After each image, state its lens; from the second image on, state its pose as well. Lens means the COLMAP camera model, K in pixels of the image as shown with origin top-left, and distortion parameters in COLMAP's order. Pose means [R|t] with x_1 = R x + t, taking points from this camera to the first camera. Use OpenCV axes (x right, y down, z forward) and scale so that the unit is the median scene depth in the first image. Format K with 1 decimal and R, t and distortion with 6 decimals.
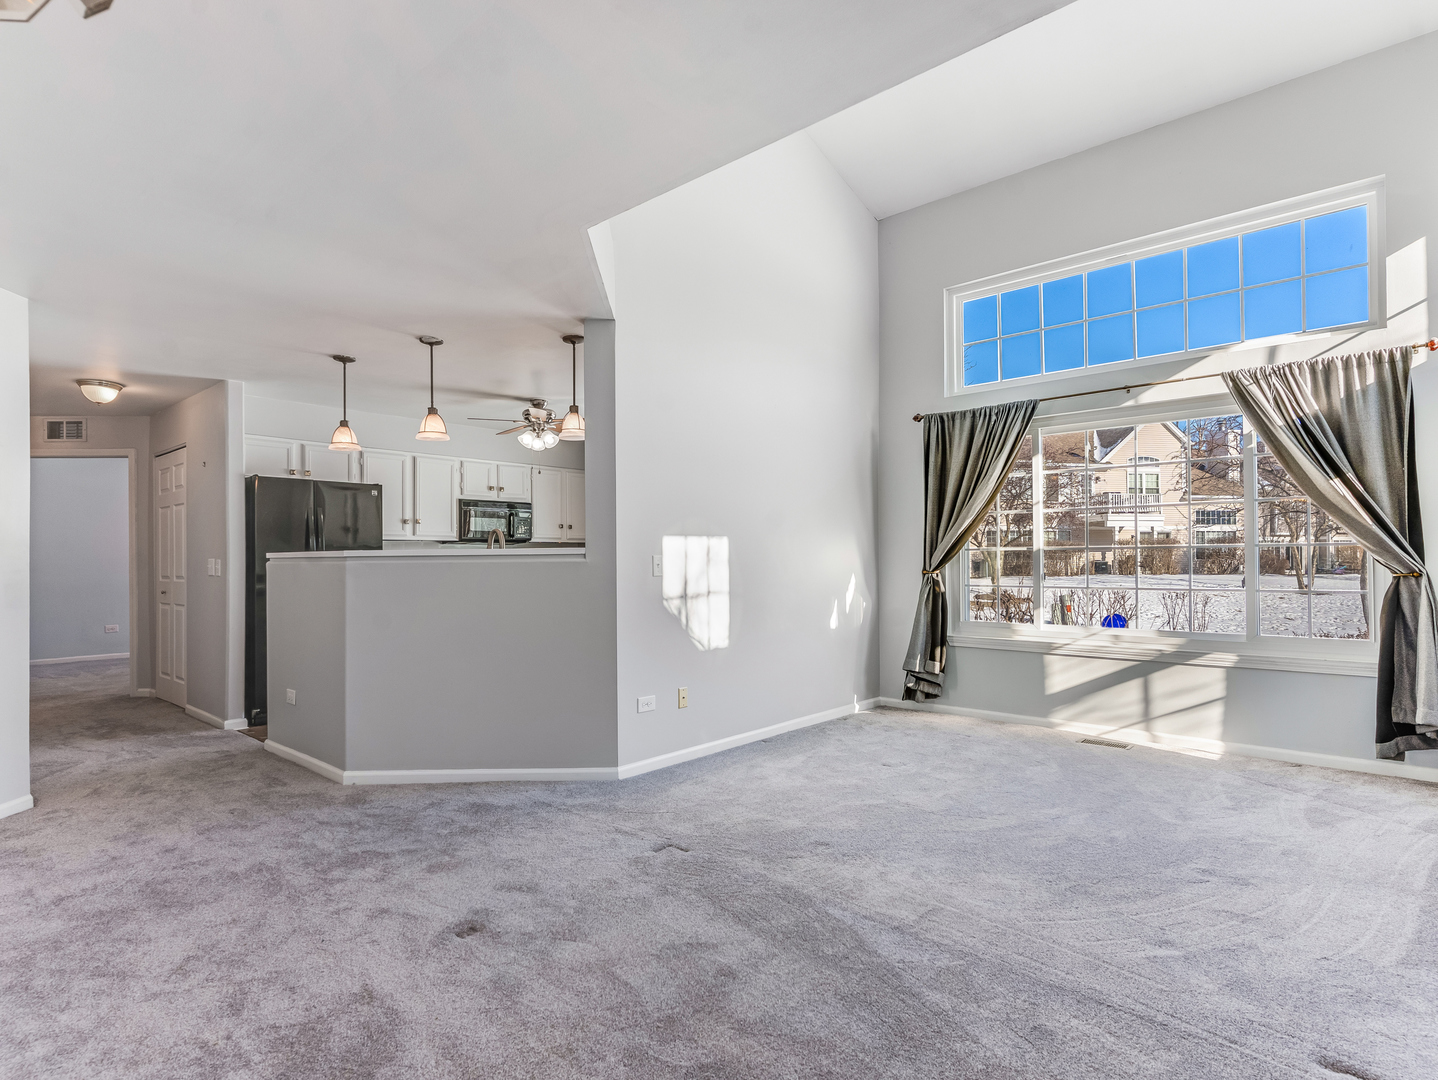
lens RADIAL K [[767.7, 0, 723.8], [0, 767.7, 548.6], [0, 0, 1]] dist [0.000021, -0.000341]
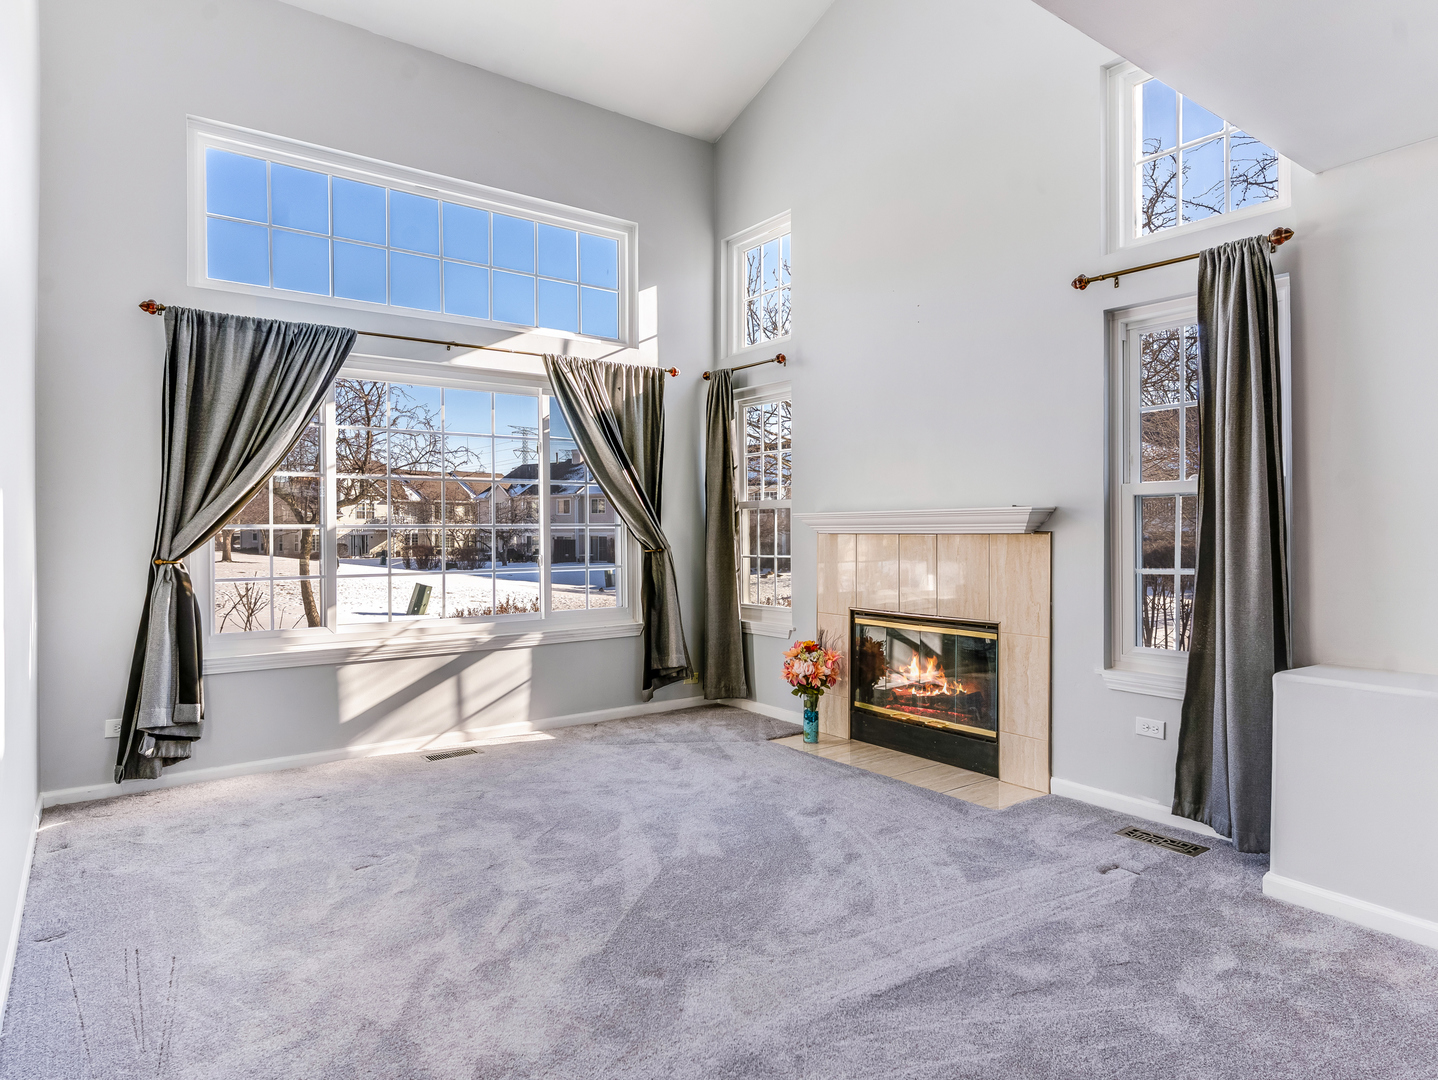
lens RADIAL K [[835.8, 0, 719.0], [0, 835.8, 540.0], [0, 0, 1]] dist [-0.019195, -0.001150]
pose [[0.202104, -0.001876, 0.979362, -0.349089], [-0.005417, 0.999981, 0.003033, 0.009494], [-0.979349, -0.005918, 0.202090, 0.514041]]
